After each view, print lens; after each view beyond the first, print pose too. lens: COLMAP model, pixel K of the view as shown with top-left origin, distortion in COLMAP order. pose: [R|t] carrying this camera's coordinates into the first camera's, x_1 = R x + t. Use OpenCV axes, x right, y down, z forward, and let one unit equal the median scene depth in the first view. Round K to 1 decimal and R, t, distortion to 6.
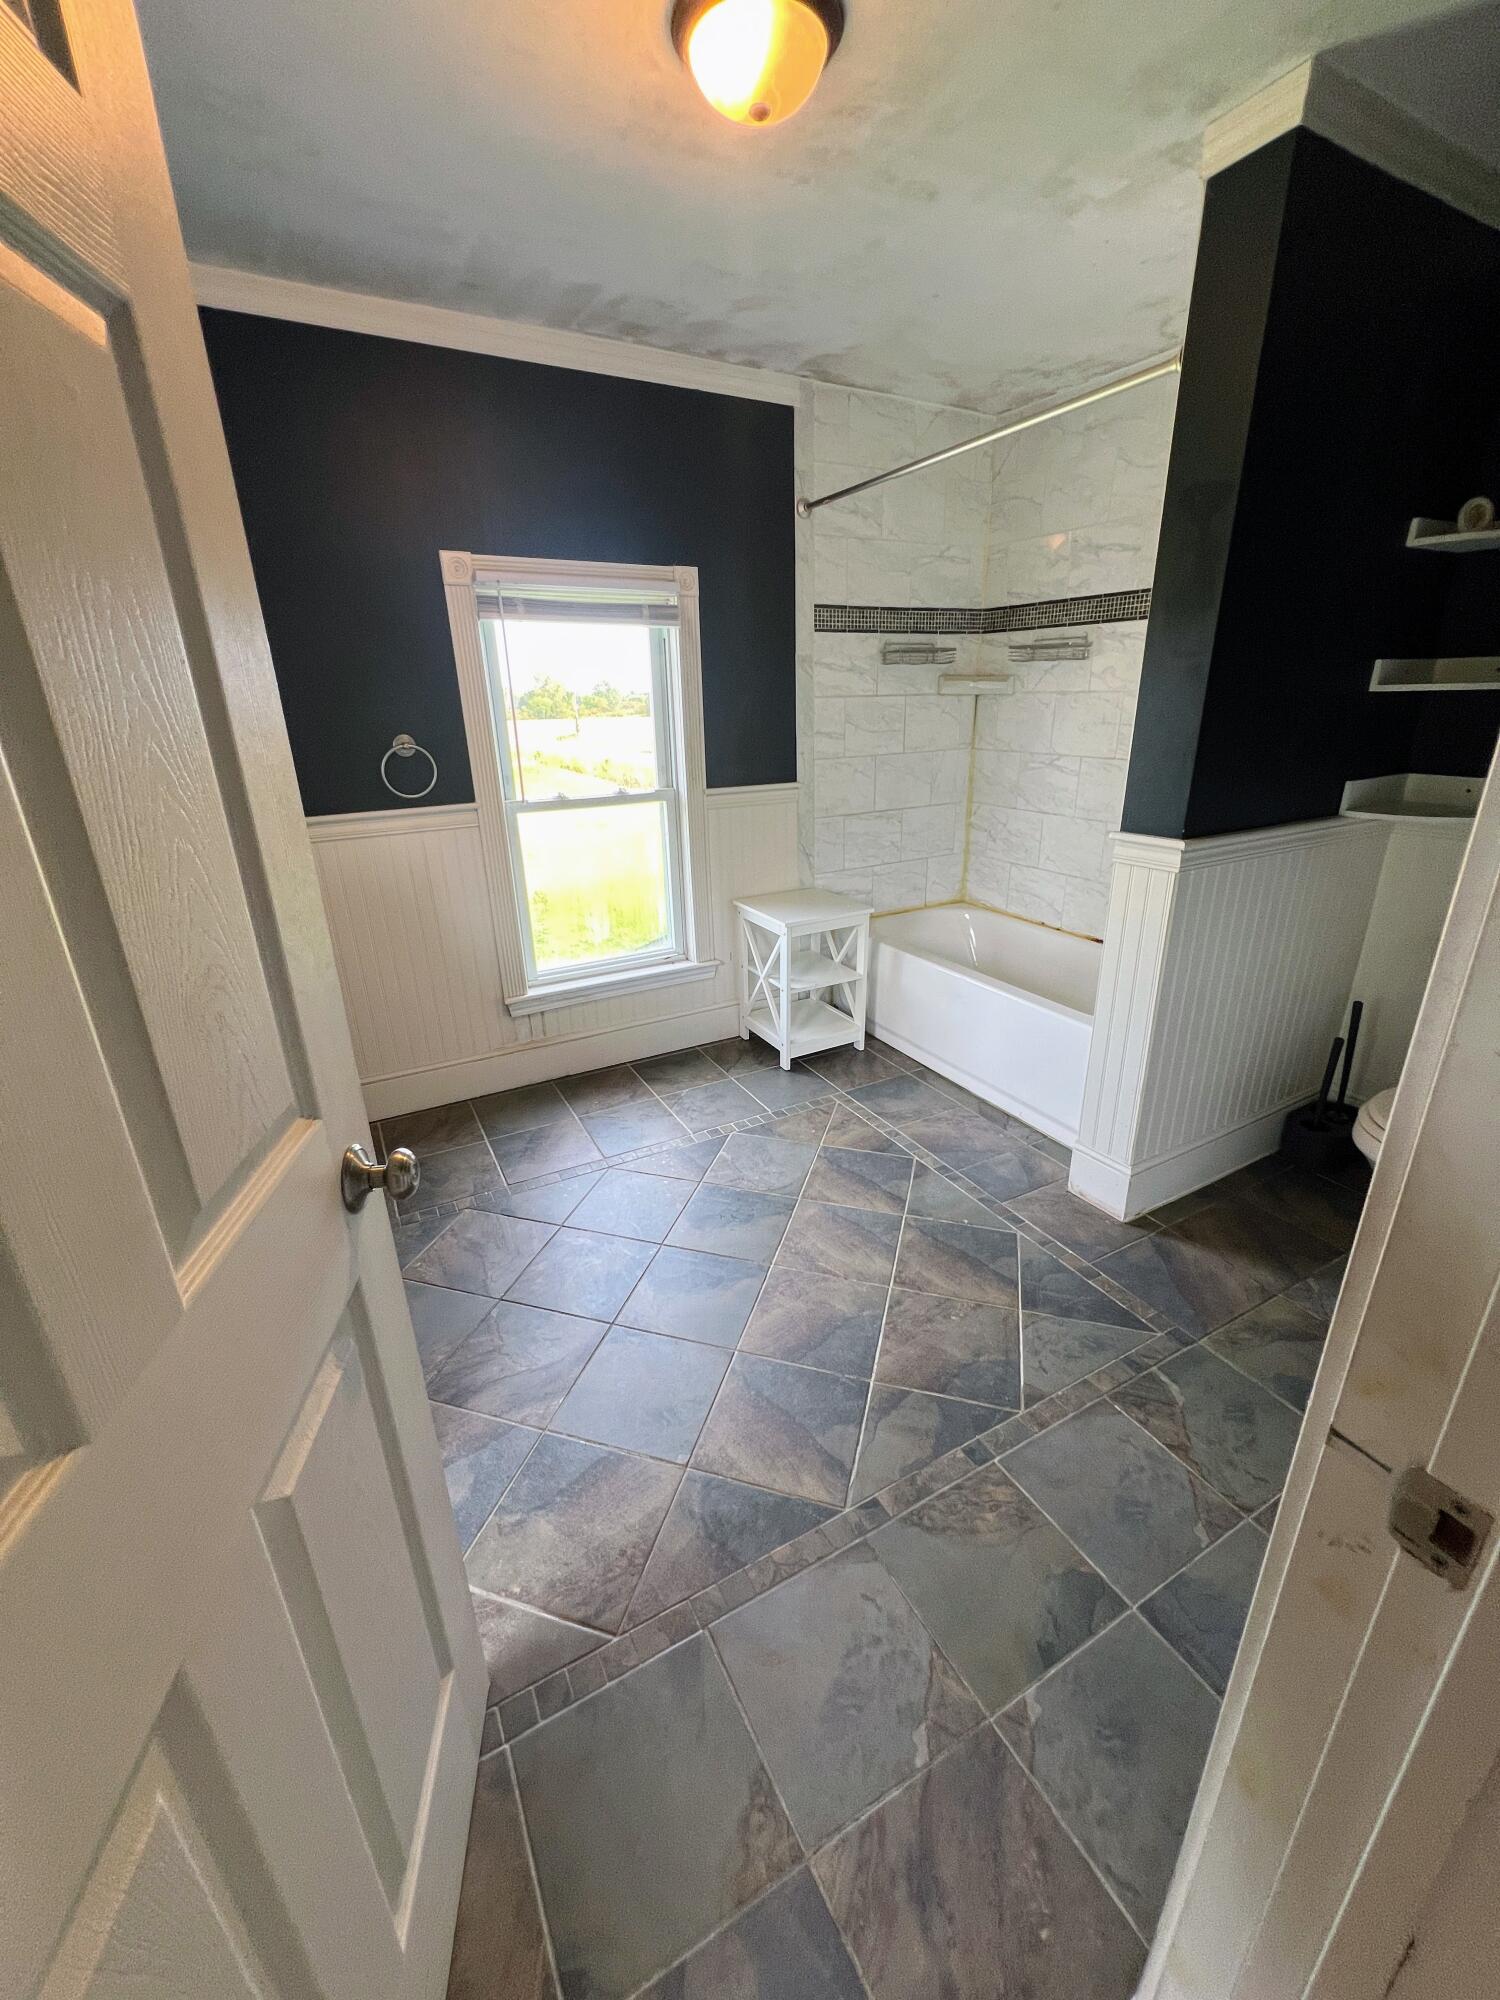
lens RADIAL K [[800.4, 0, 749.3], [0, 800.4, 995.3], [0, 0, 1]] dist [-0.004174, 0.000794]
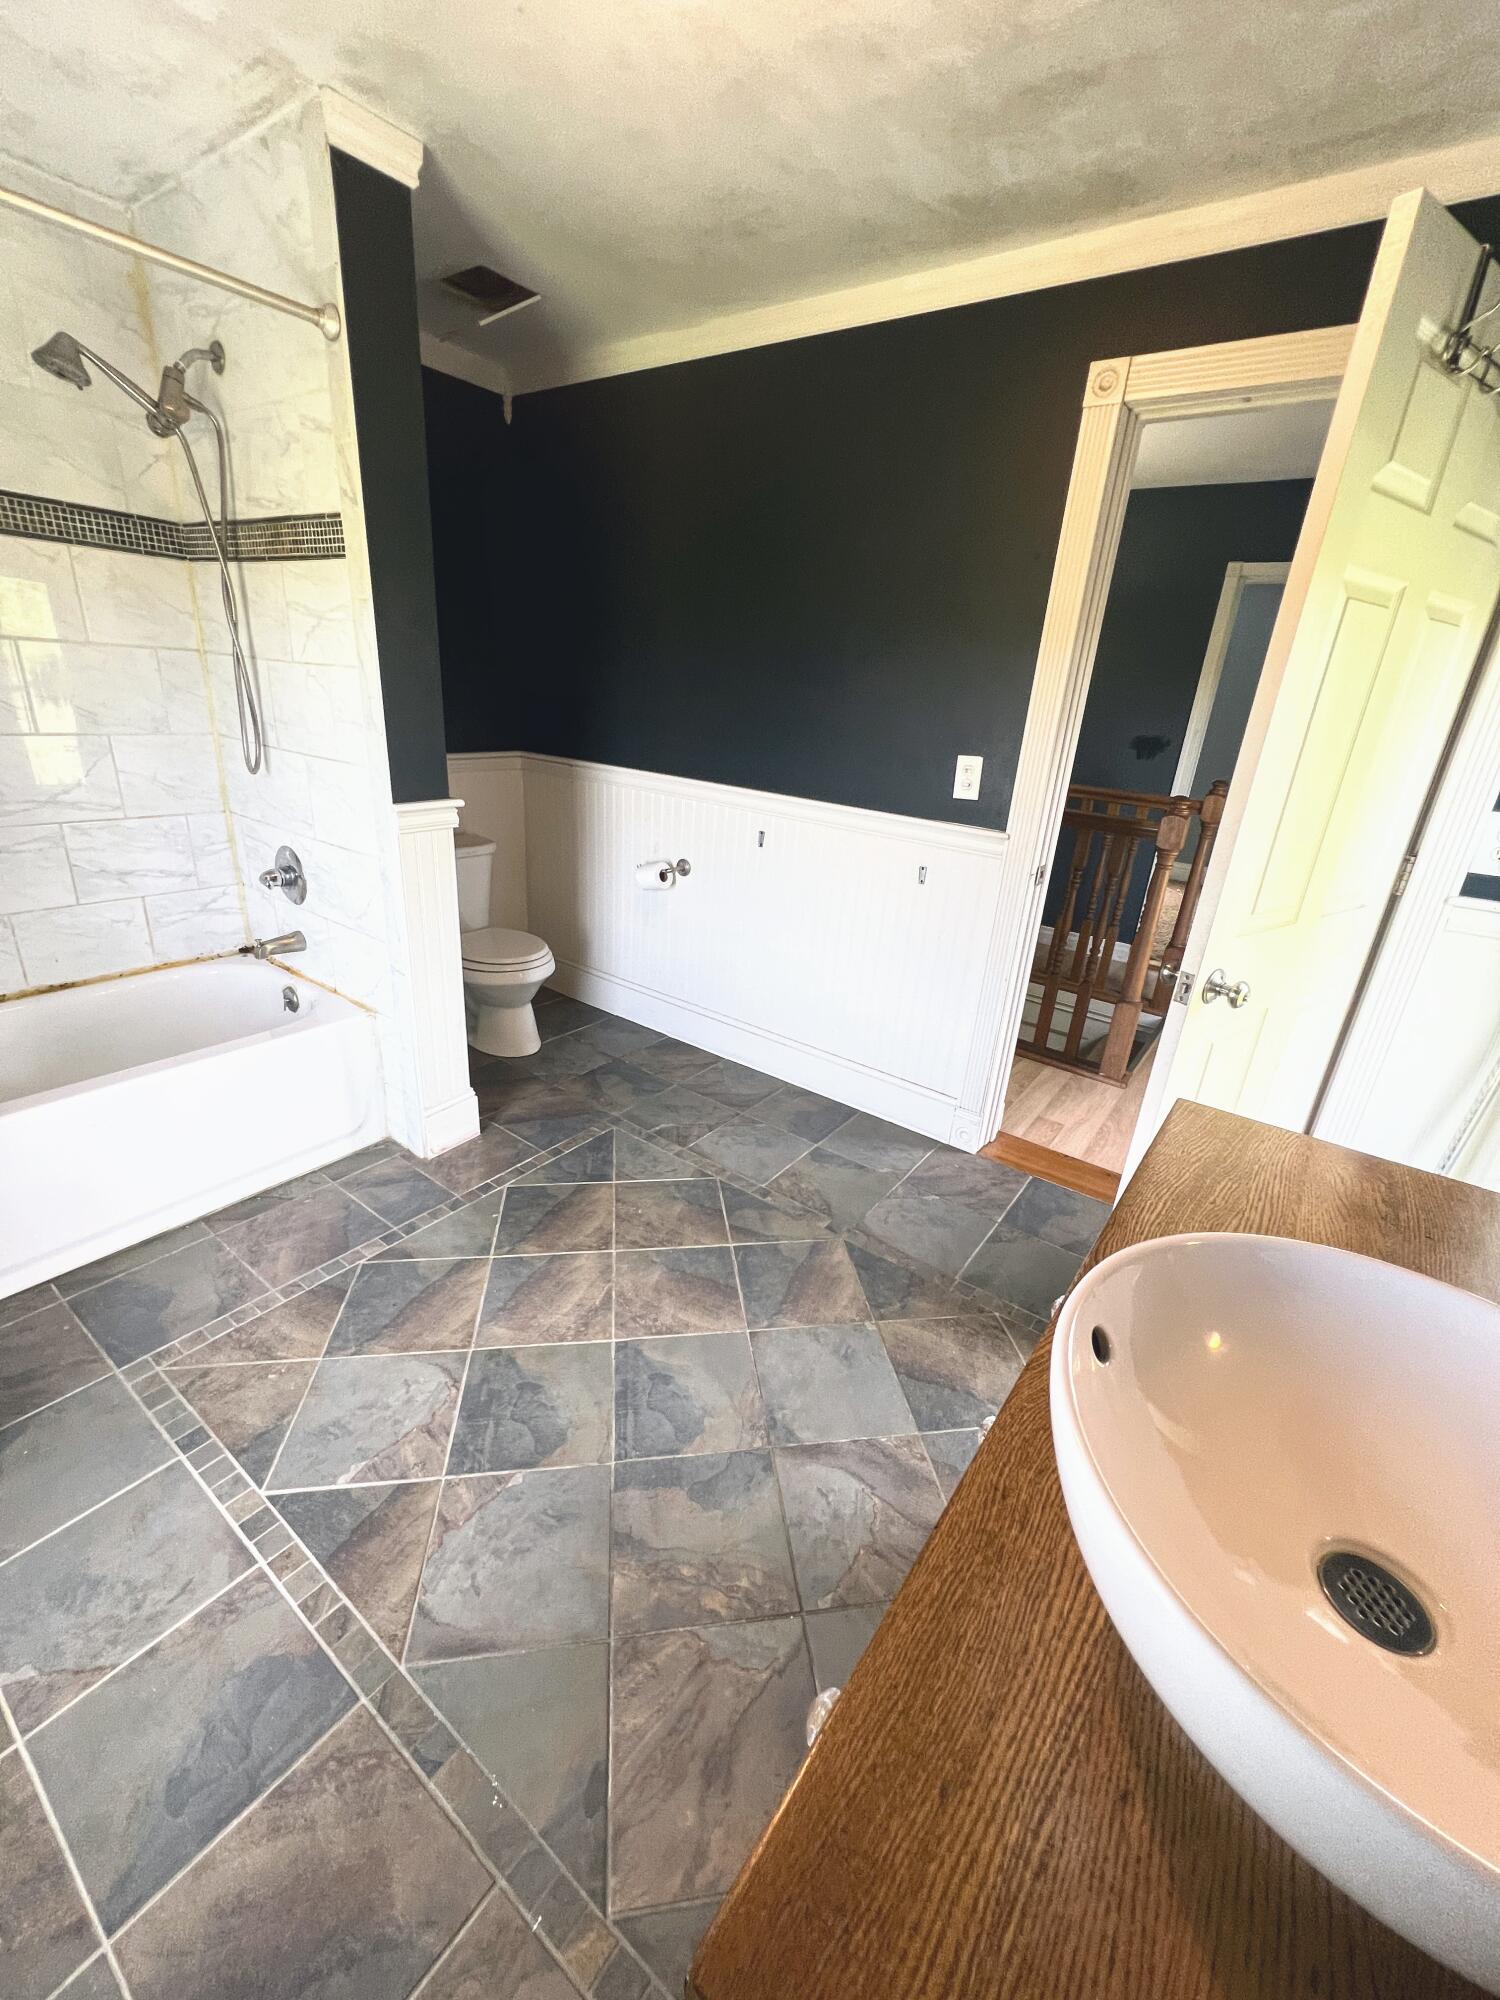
lens RADIAL K [[800.4, 0, 758.2], [0, 800.4, 997.5], [0, 0, 1]] dist [-0.004174, 0.000794]
pose [[-0.431804, -0.338768, 0.835932, -0.619787], [0.261611, 0.839908, 0.475515, -0.335281], [-0.863195, 0.424018, -0.274050, 0.918098]]
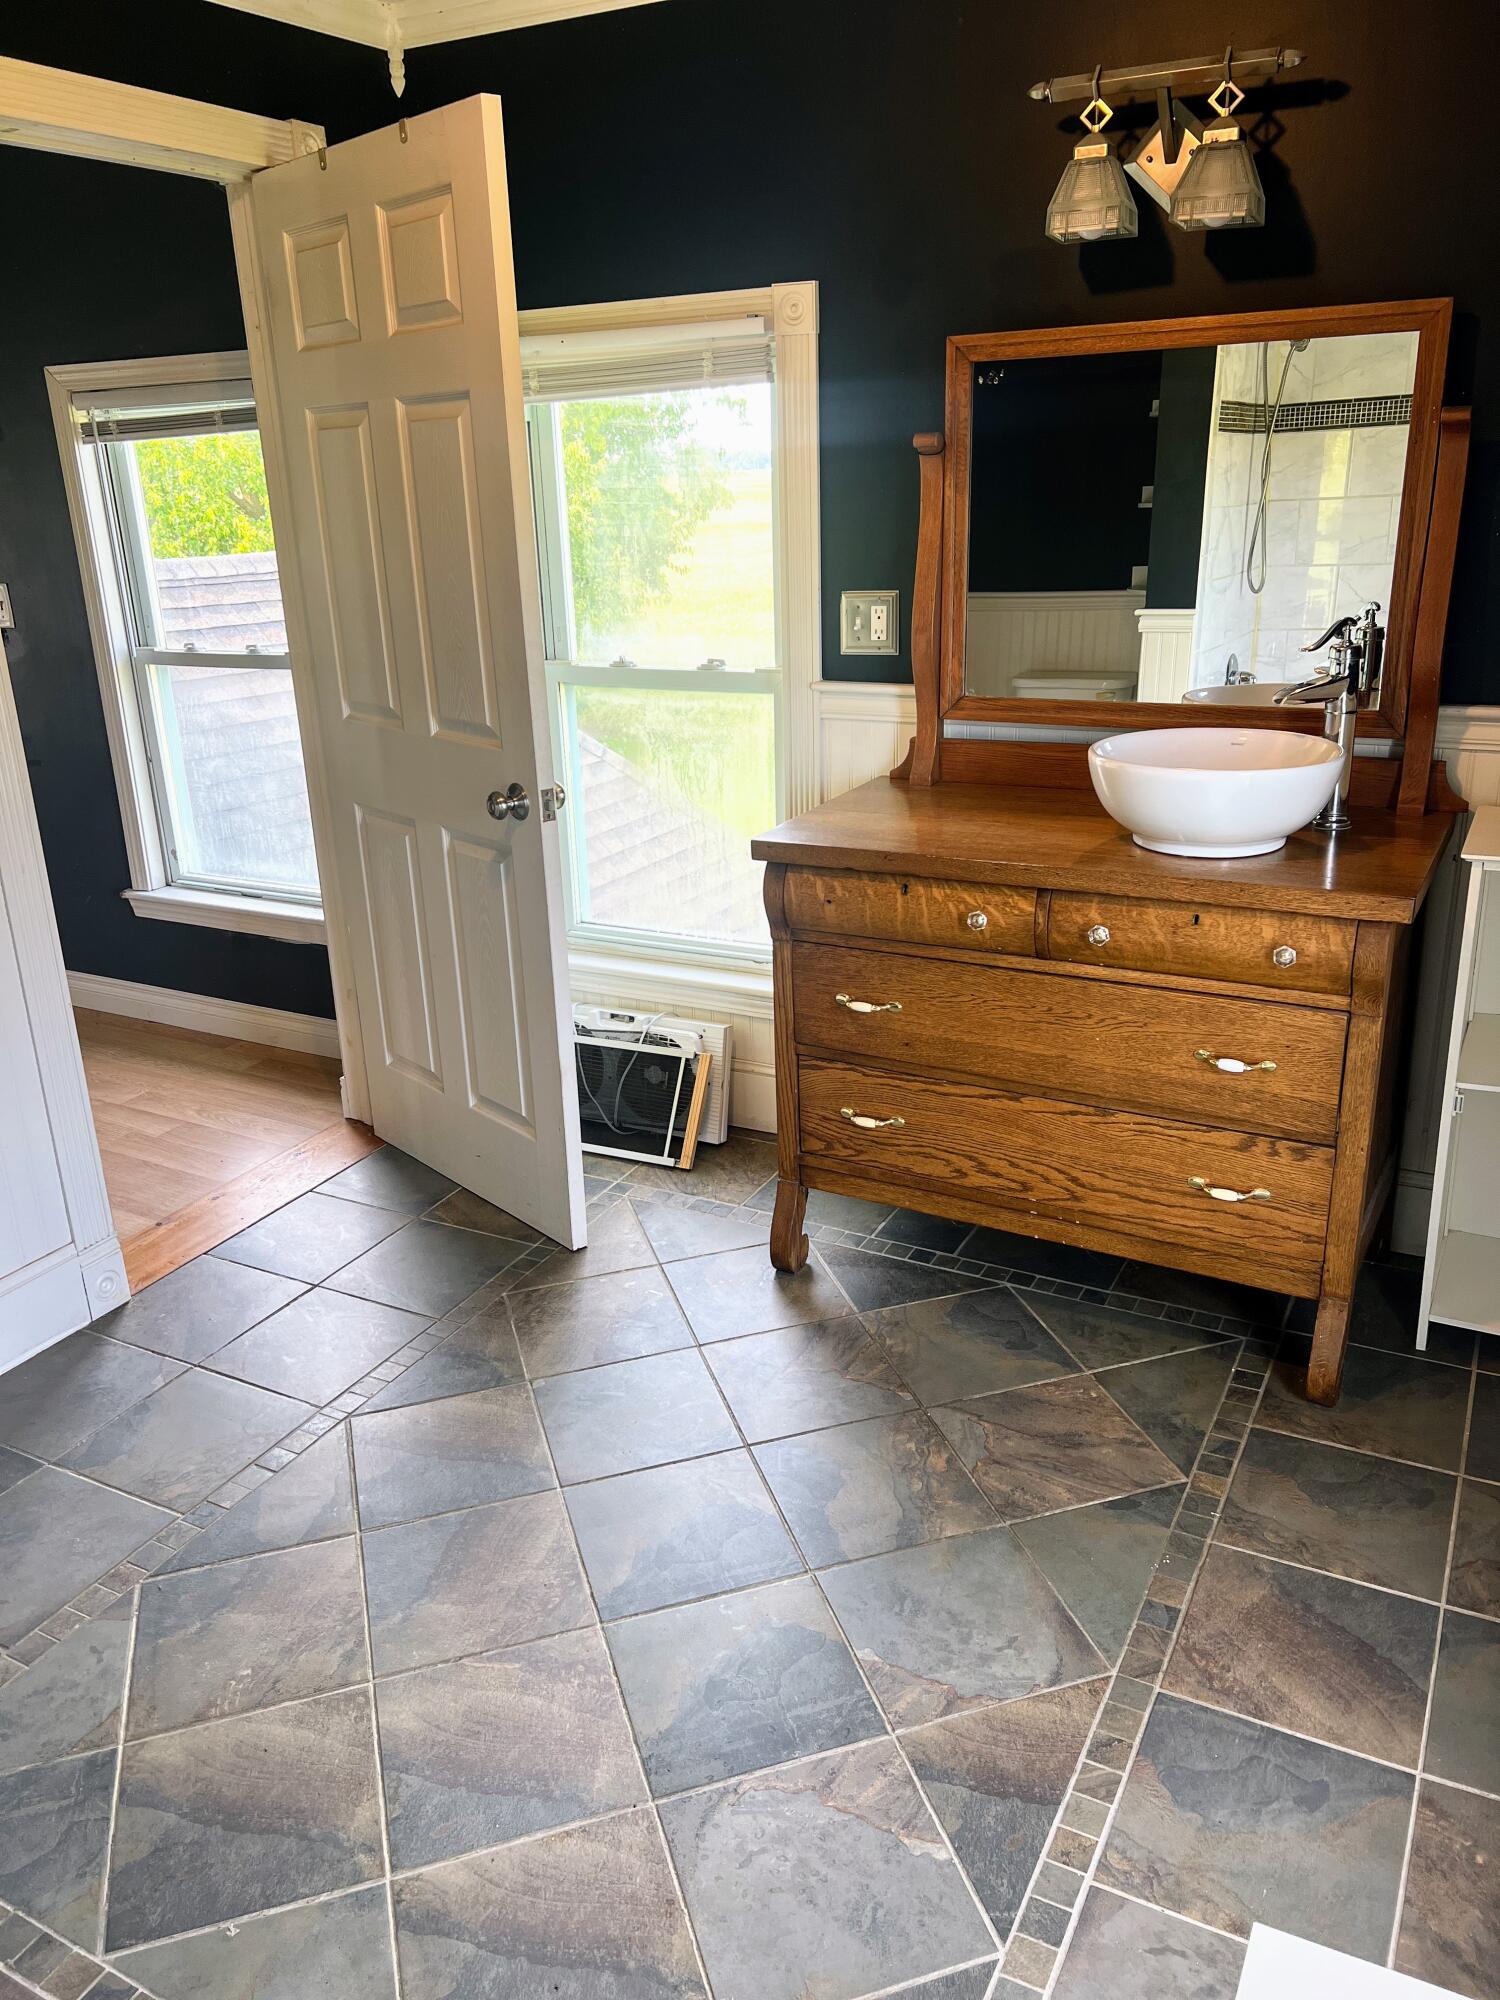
lens RADIAL K [[1500.4, 0, 741.2], [0, 1500.4, 993.1], [0, 0, 1]] dist [0.059251, -0.071734]
pose [[-0.833465, 0.223683, -0.505275, 0.351279], [-0.145440, 0.793360, 0.591124, -0.579003], [0.533089, 0.566168, -0.628705, 1.400814]]
